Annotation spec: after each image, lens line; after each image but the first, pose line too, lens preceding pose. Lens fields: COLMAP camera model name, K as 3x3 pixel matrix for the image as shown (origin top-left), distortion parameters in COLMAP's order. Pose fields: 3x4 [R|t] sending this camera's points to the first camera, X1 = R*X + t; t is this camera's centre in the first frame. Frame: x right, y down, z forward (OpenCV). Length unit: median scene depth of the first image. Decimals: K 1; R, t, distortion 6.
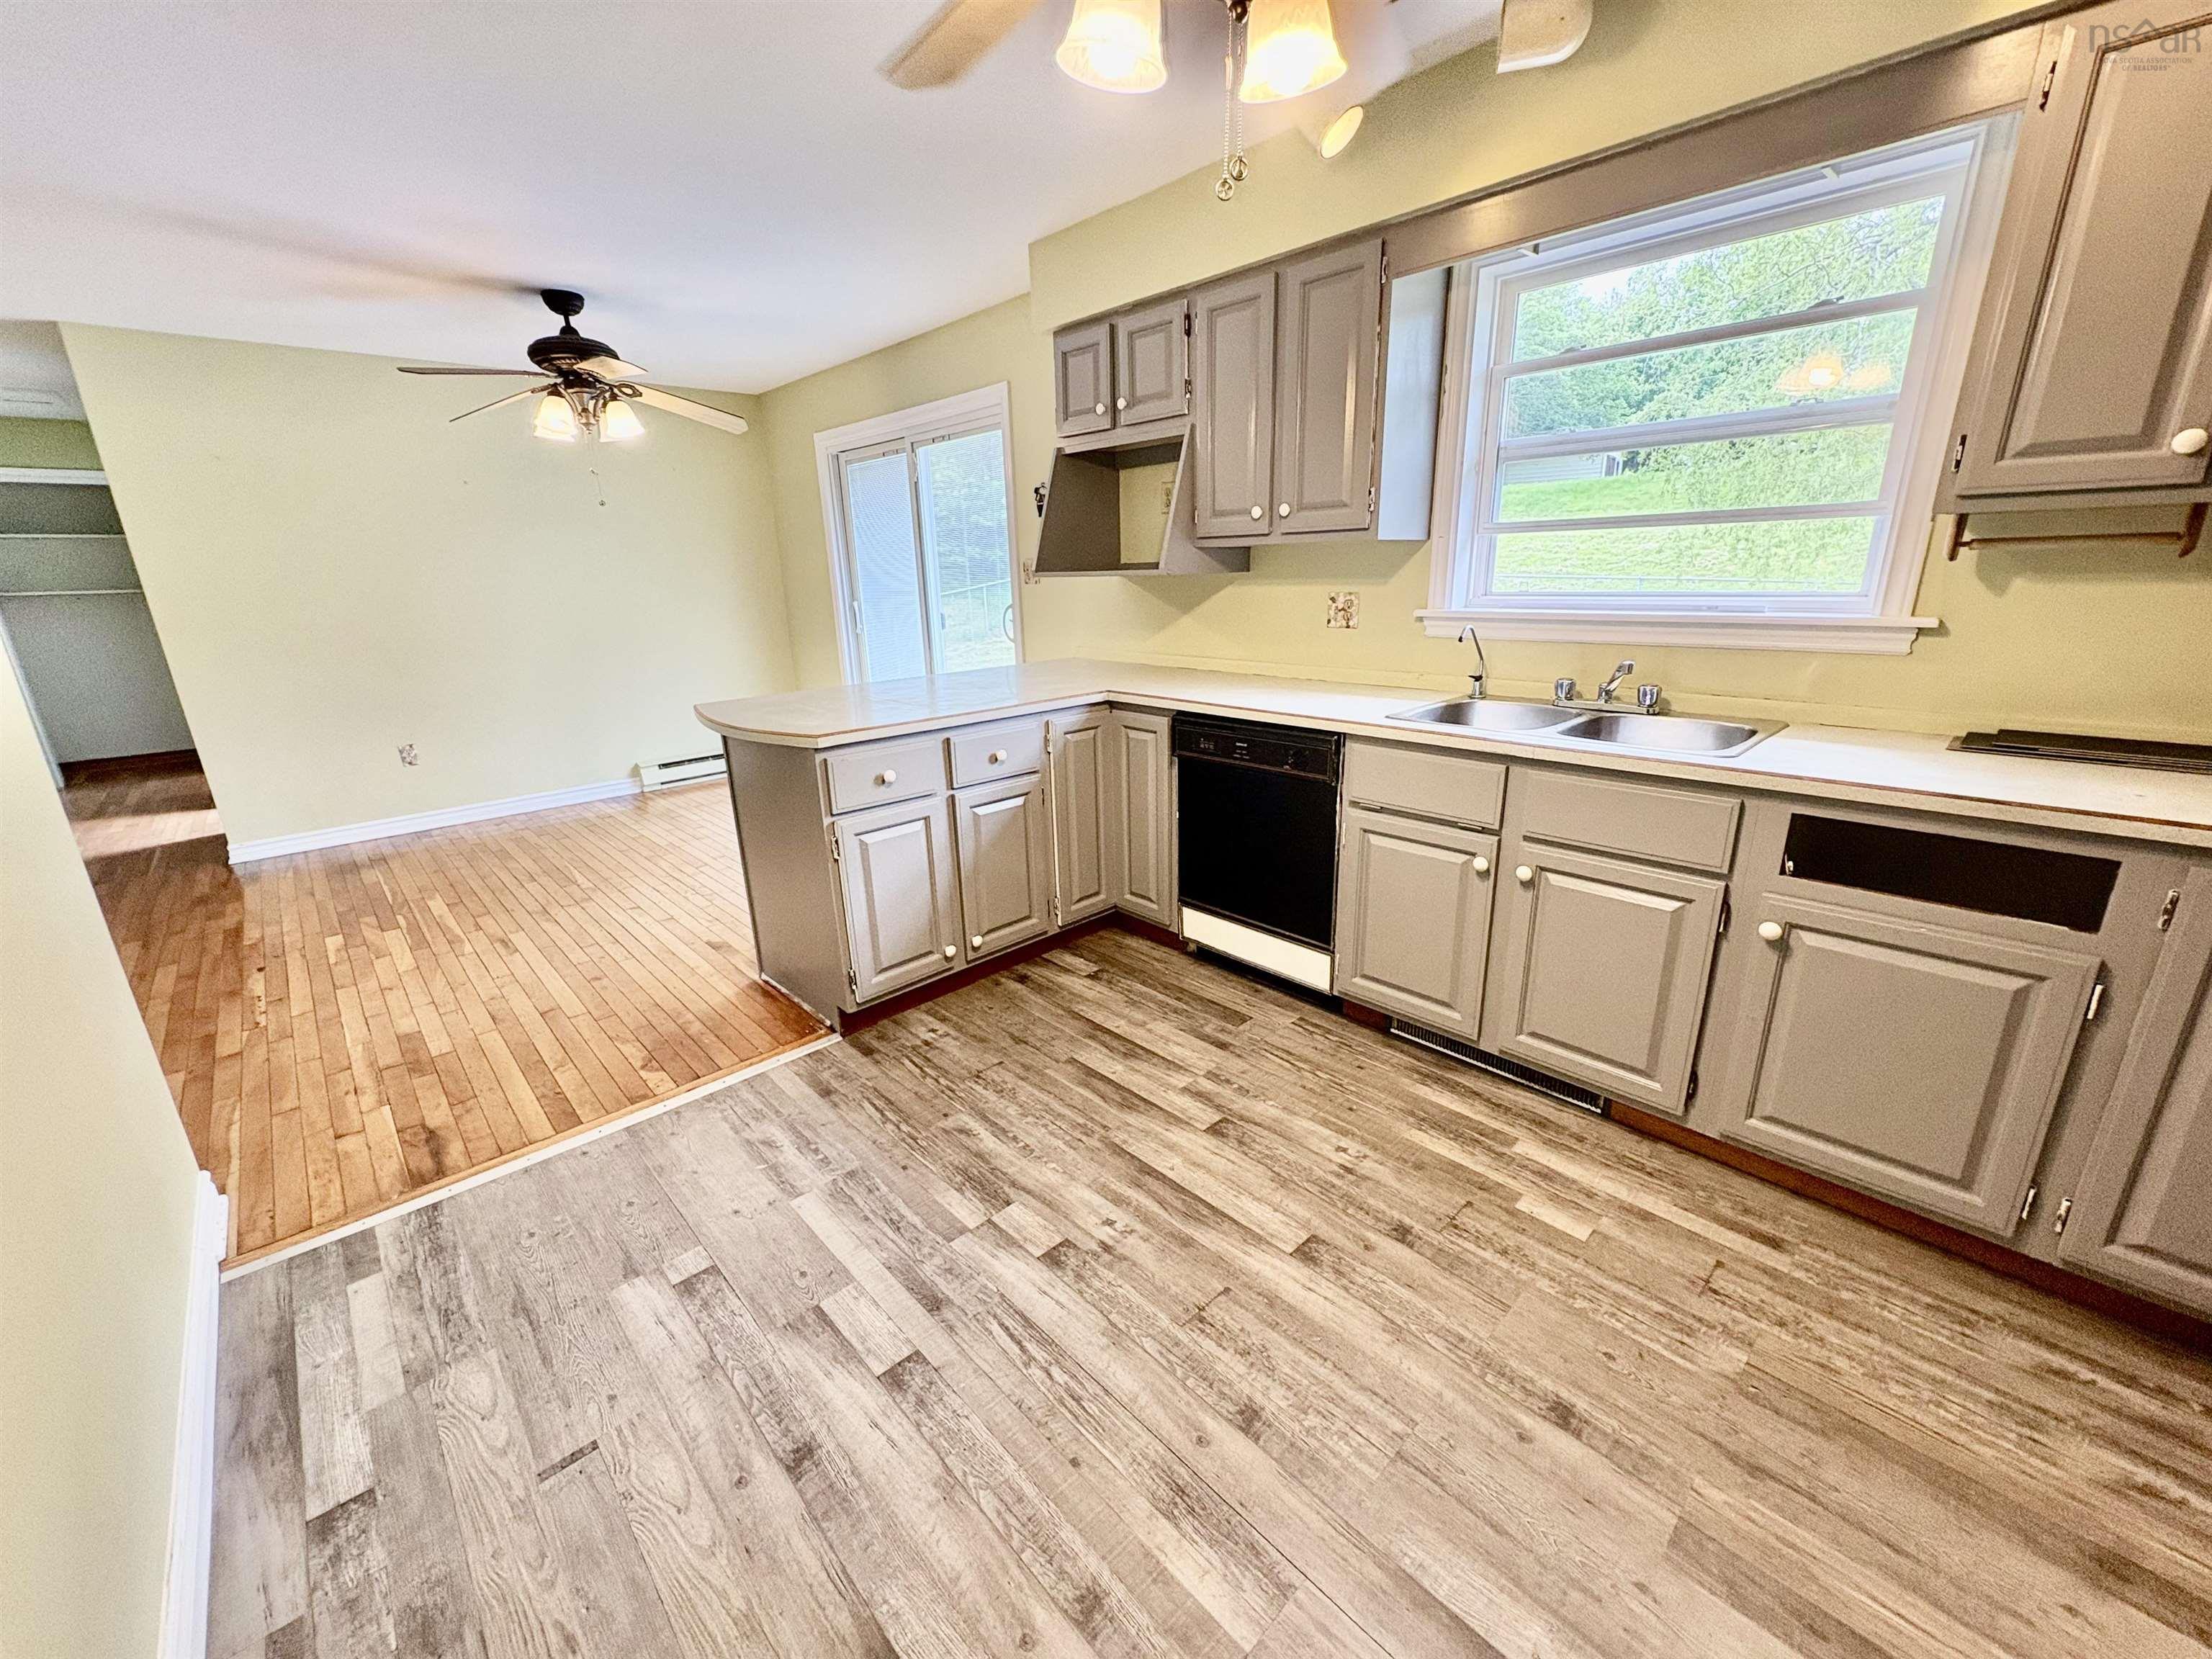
lens RADIAL K [[881.2, 0, 1106.0], [0, 881.2, 829.5], [0, 0, 1]] dist [0.001083, -0.000062]
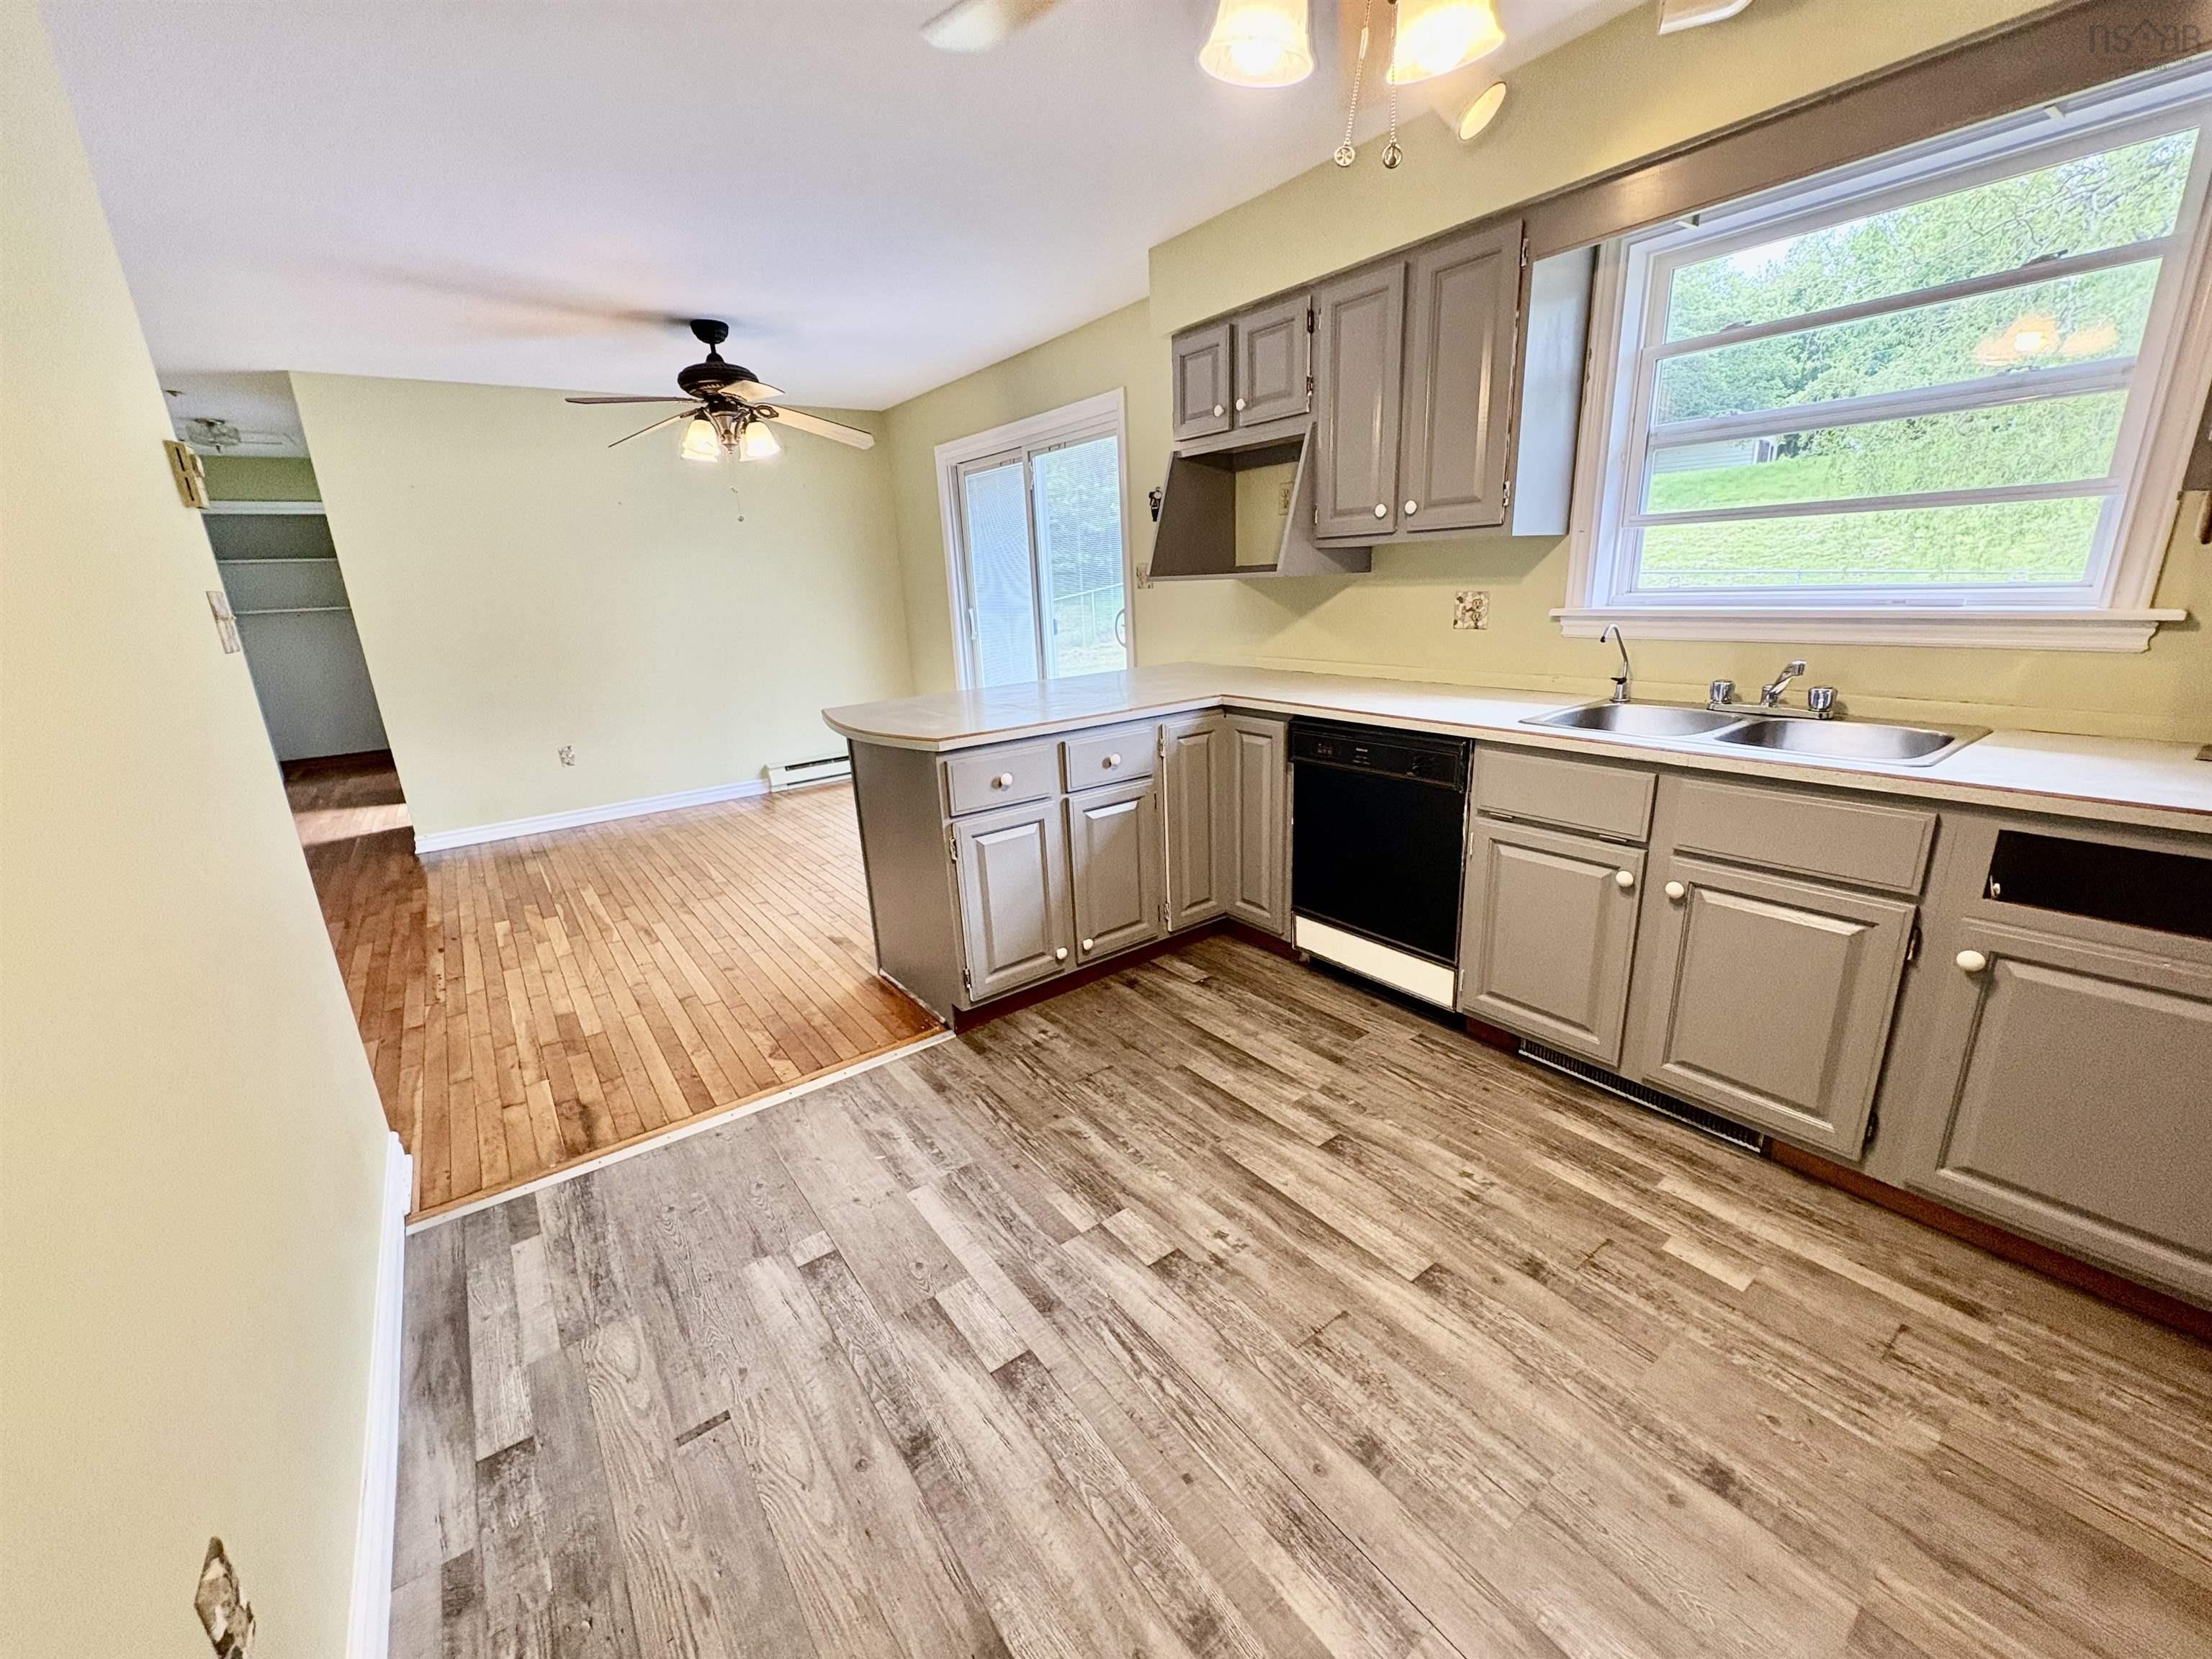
lens RADIAL K [[881.2, 0, 1106.0], [0, 881.2, 829.5], [0, 0, 1]] dist [0.001083, -0.000062]
pose [[0.993111, 0.015250, -0.116179, -0.014552], [-0.015839, 0.999866, -0.004148, -0.000501], [0.116100, 0.005960, 0.993220, 0.005198]]
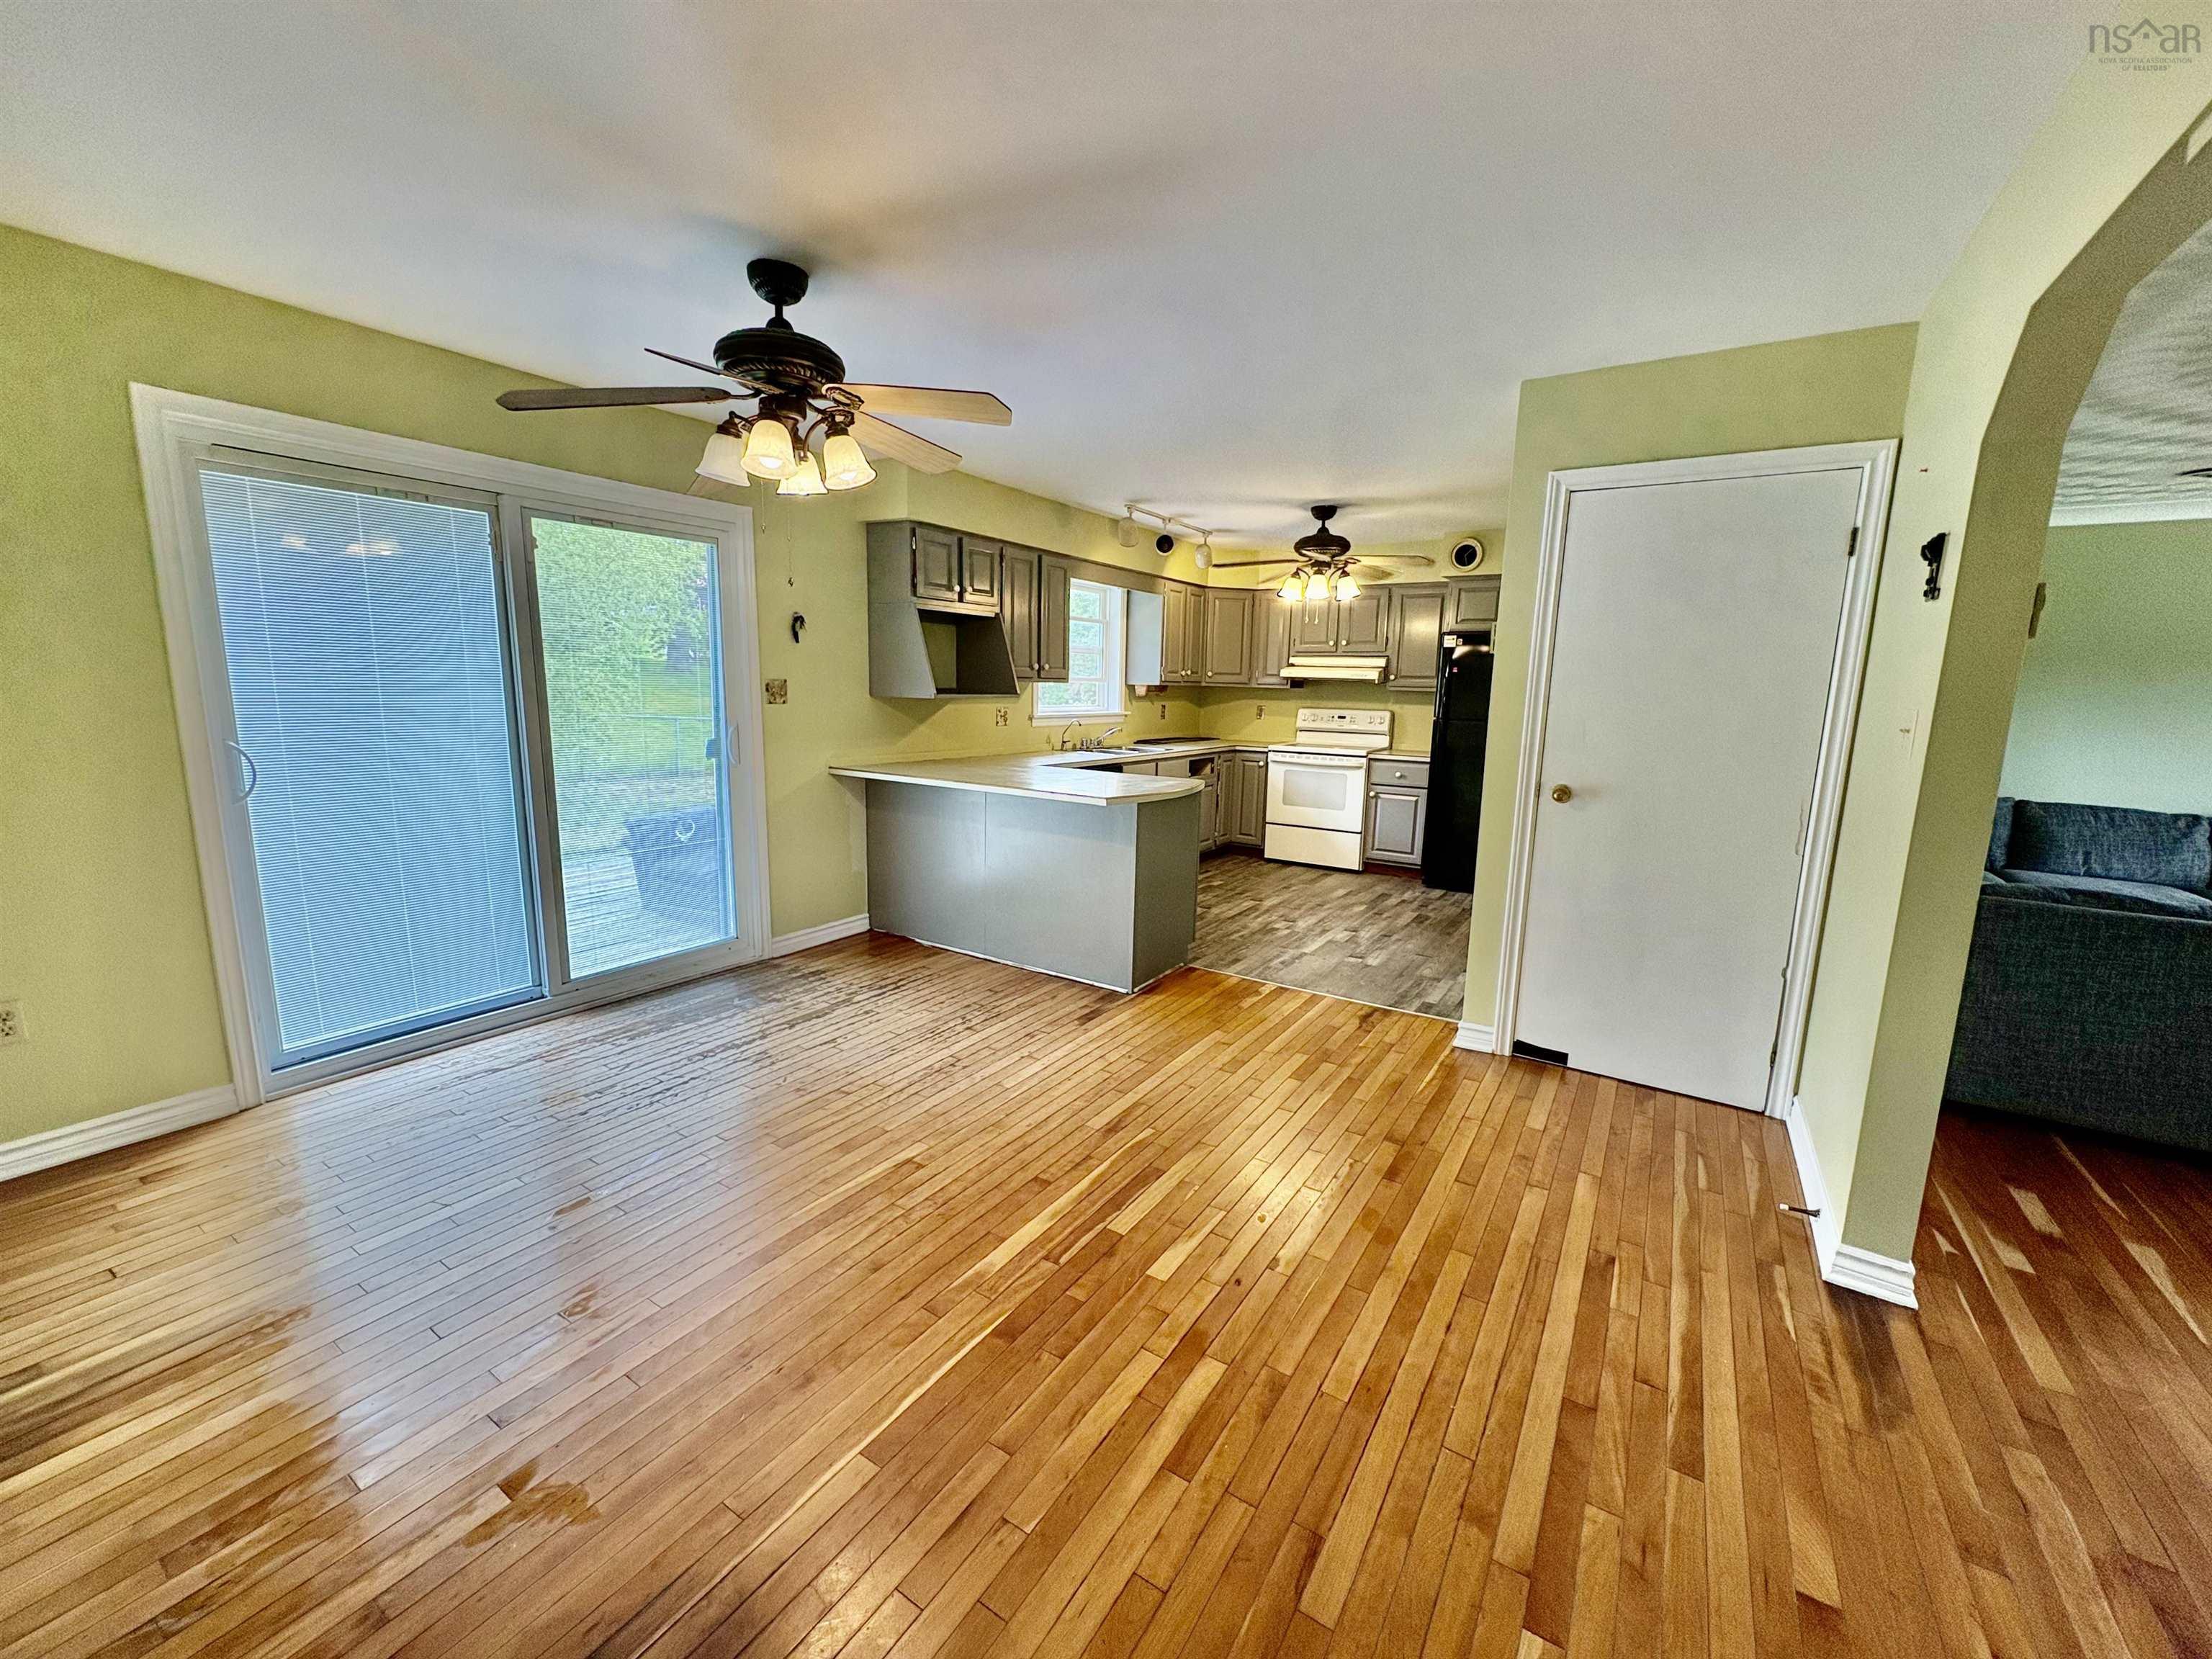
lens RADIAL K [[881.2, 0, 1106.0], [0, 881.2, 829.5], [0, 0, 1]] dist [0.001083, -0.000062]
pose [[-0.235180, -0.142701, 0.961419, -2.314691], [0.265332, 0.942166, 0.204749, -0.492491], [-0.935034, 0.303248, -0.183715, 1.730558]]
